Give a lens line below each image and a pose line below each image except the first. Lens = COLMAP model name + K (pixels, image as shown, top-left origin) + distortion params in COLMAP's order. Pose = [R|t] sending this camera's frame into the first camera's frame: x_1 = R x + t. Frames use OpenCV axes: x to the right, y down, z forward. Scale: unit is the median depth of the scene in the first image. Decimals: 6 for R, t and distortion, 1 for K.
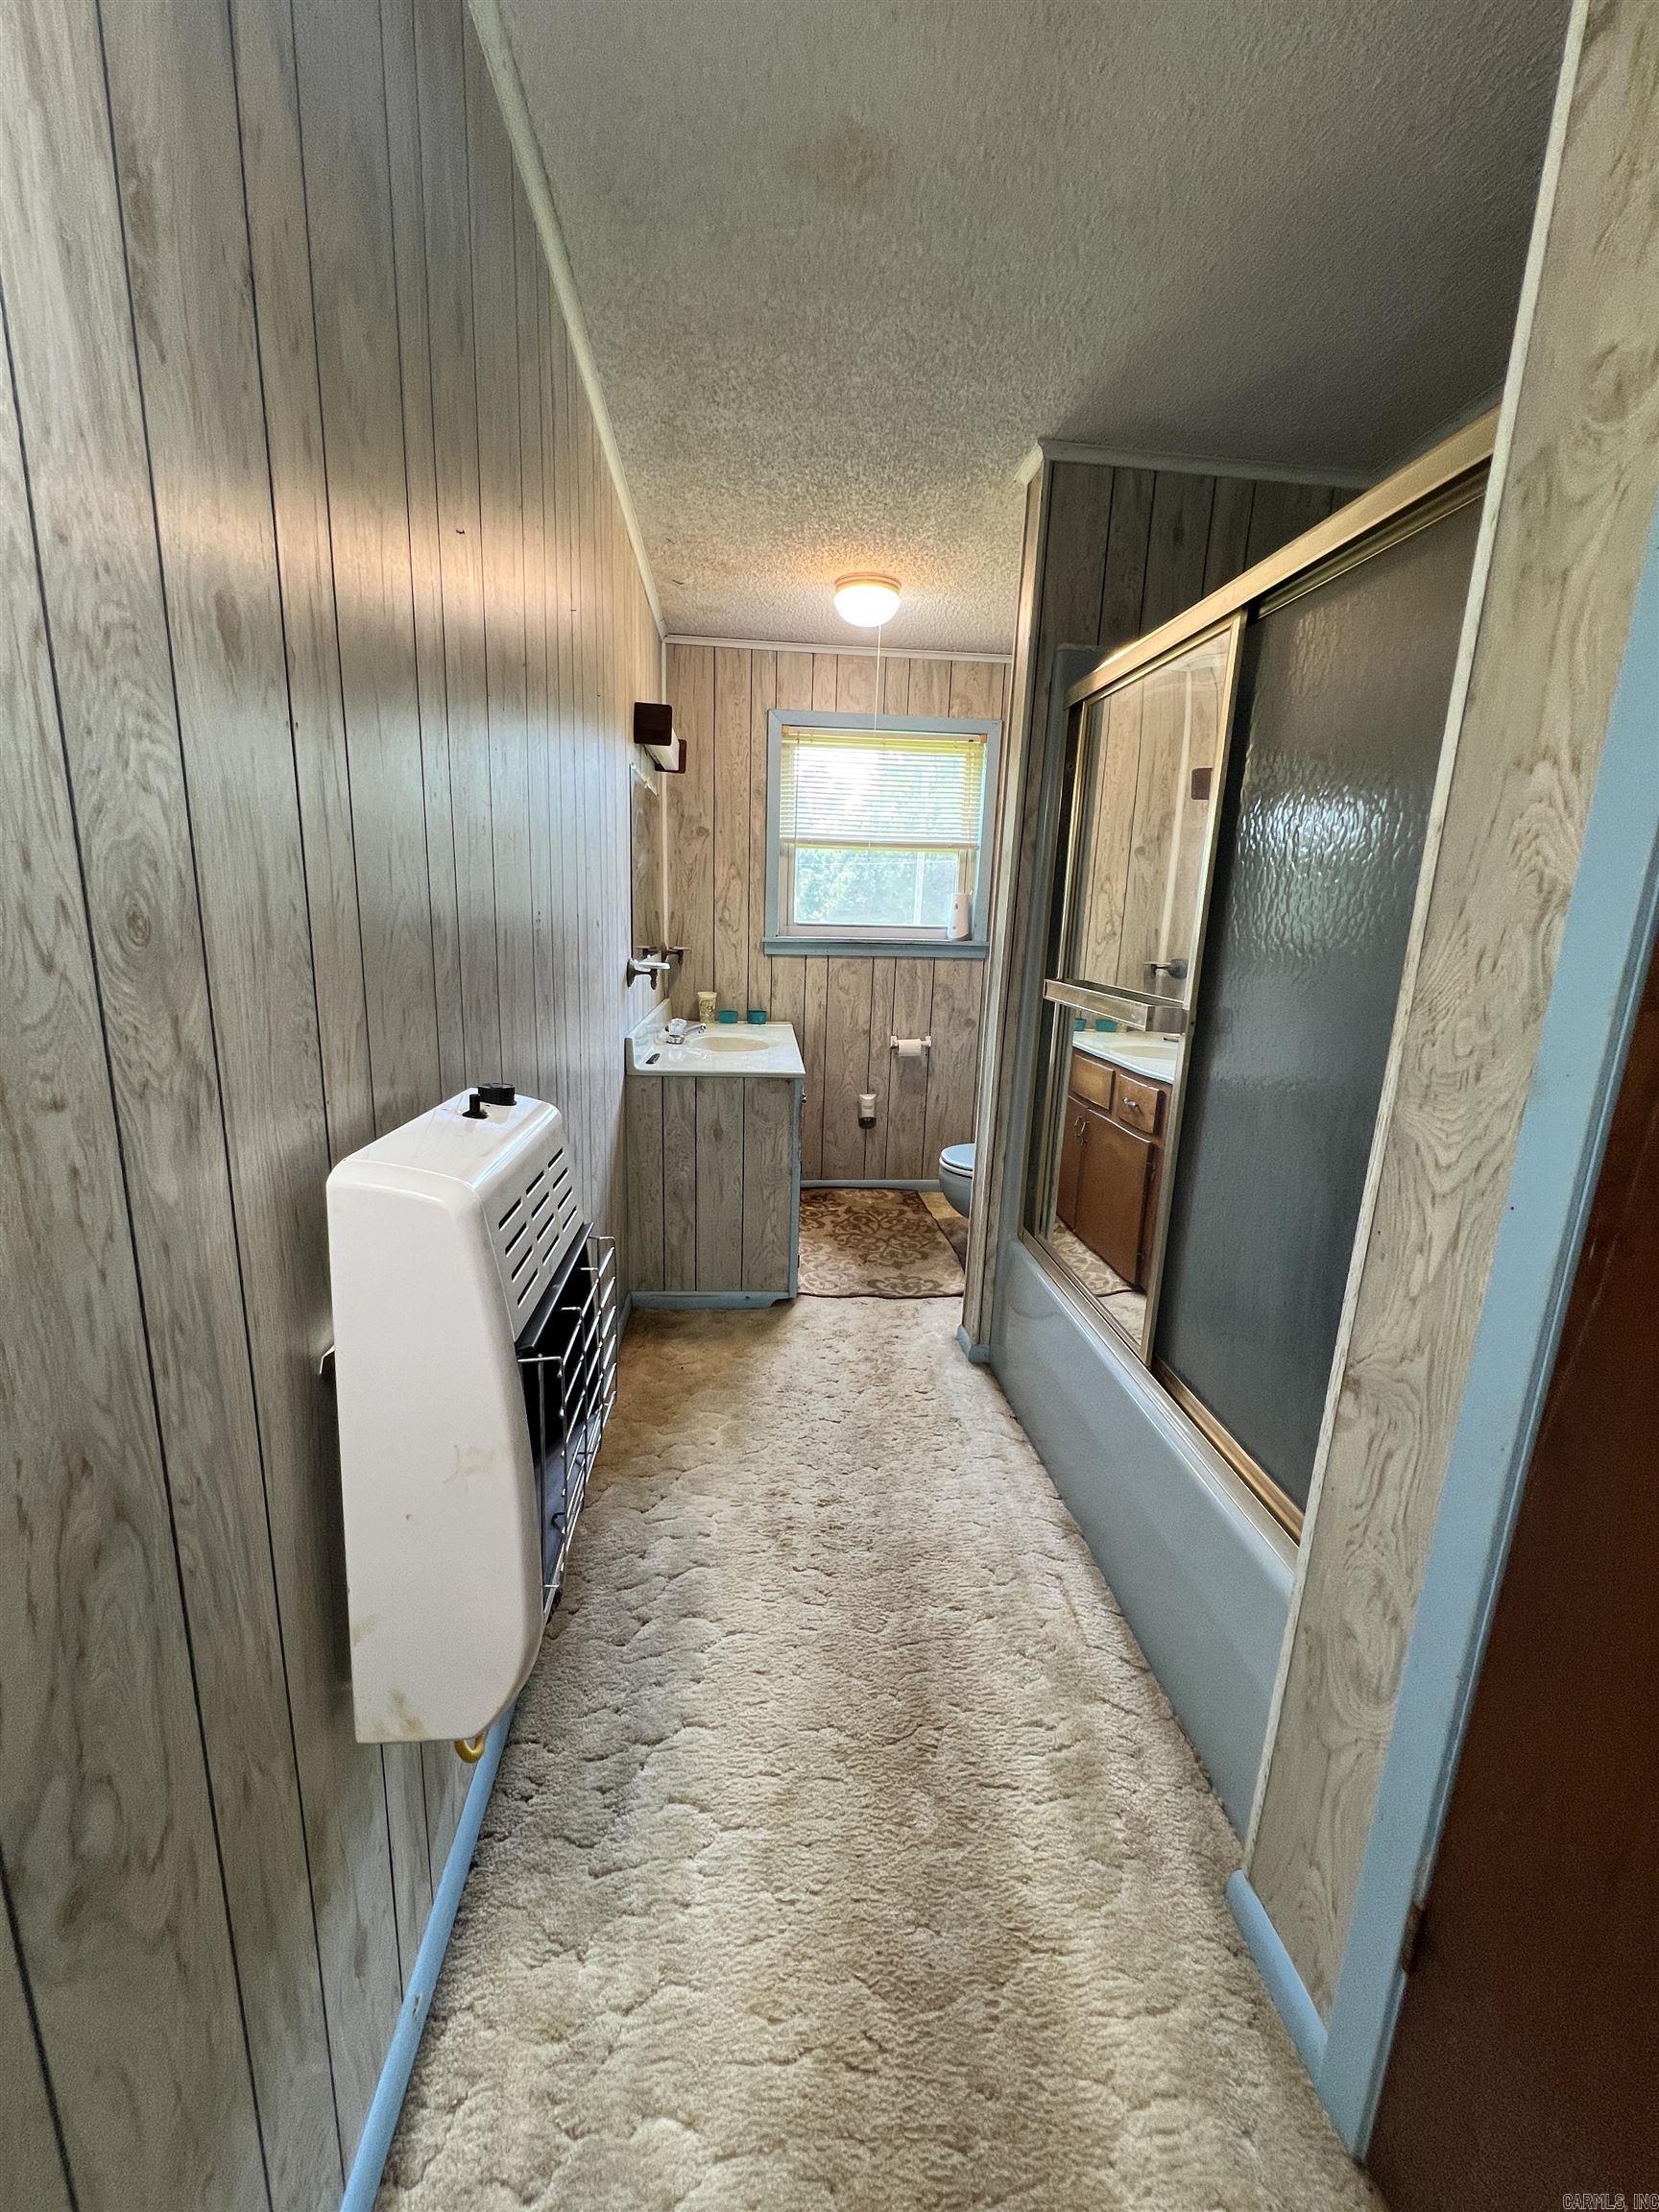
lens RADIAL K [[881.1, 0, 828.0], [0, 881.1, 1103.5], [0, 0, 1]] dist [-0.002310, 0.000116]
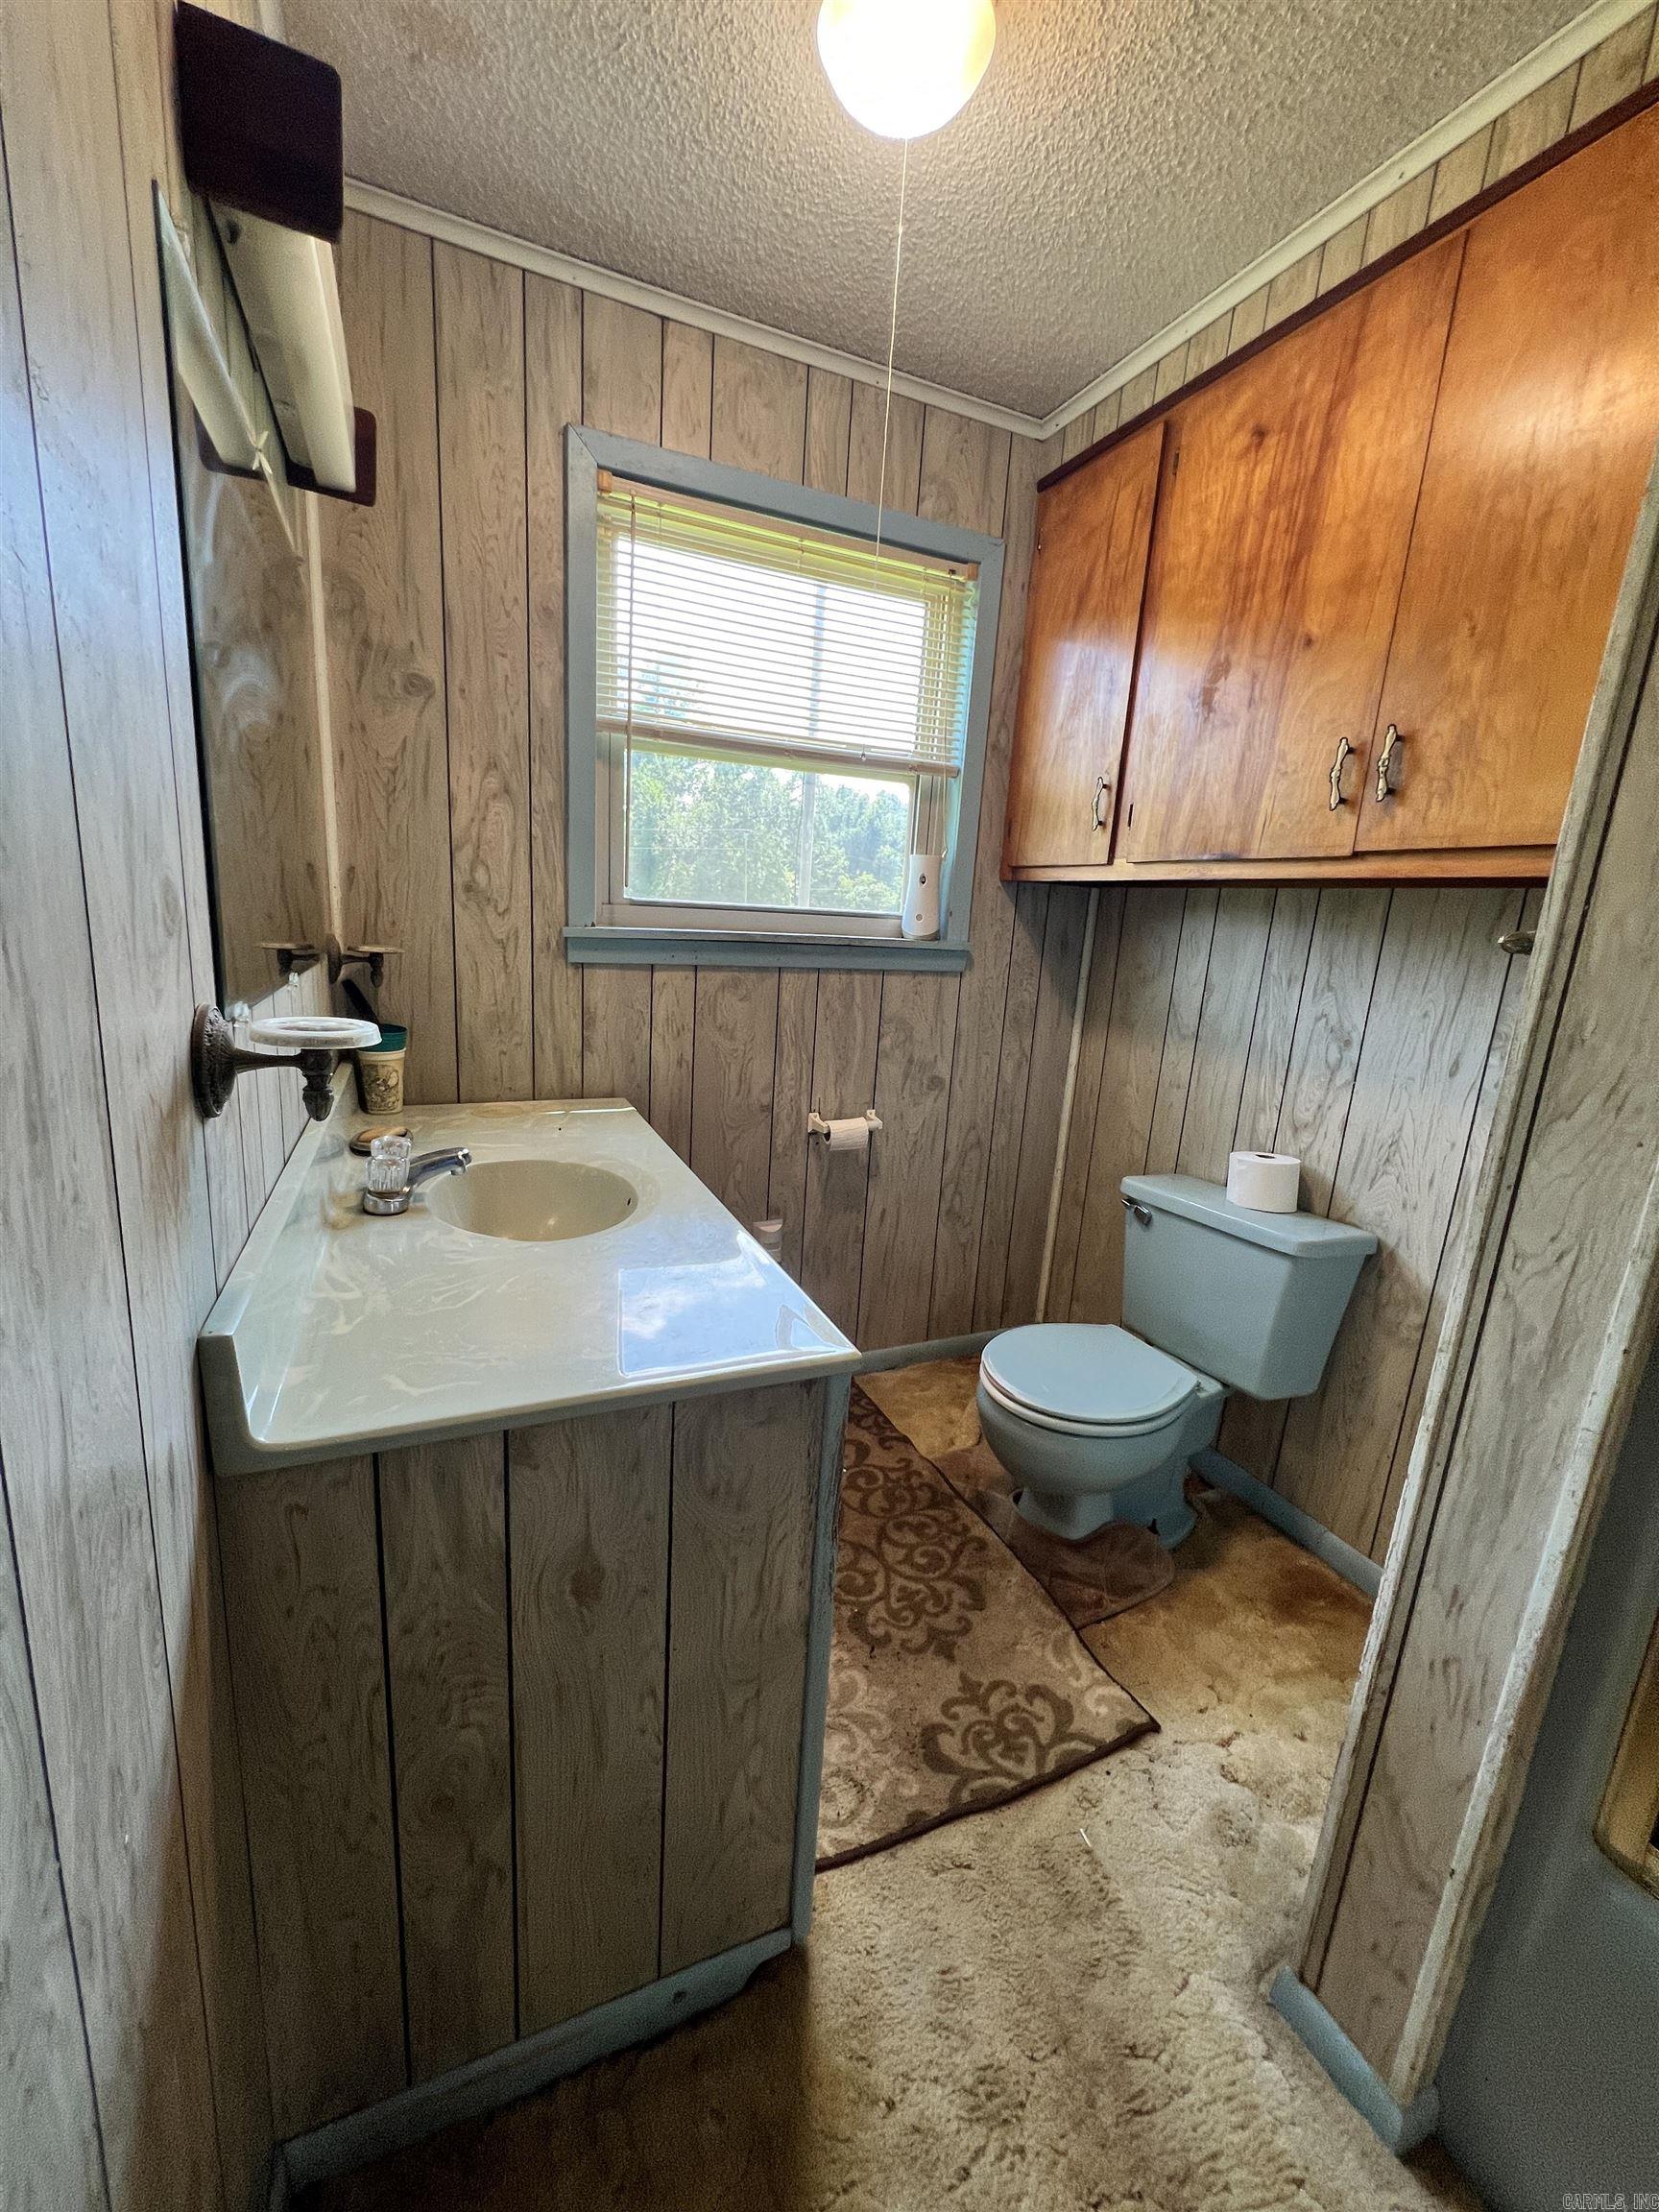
lens RADIAL K [[881.1, 0, 824.9], [0, 881.1, 1106.3], [0, 0, 1]] dist [-0.002310, 0.000116]
pose [[0.944671, -0.045714, 0.324819, -0.103006], [0.041232, 0.998936, 0.020675, -0.098246], [-0.325418, -0.006138, 0.945550, 0.514953]]
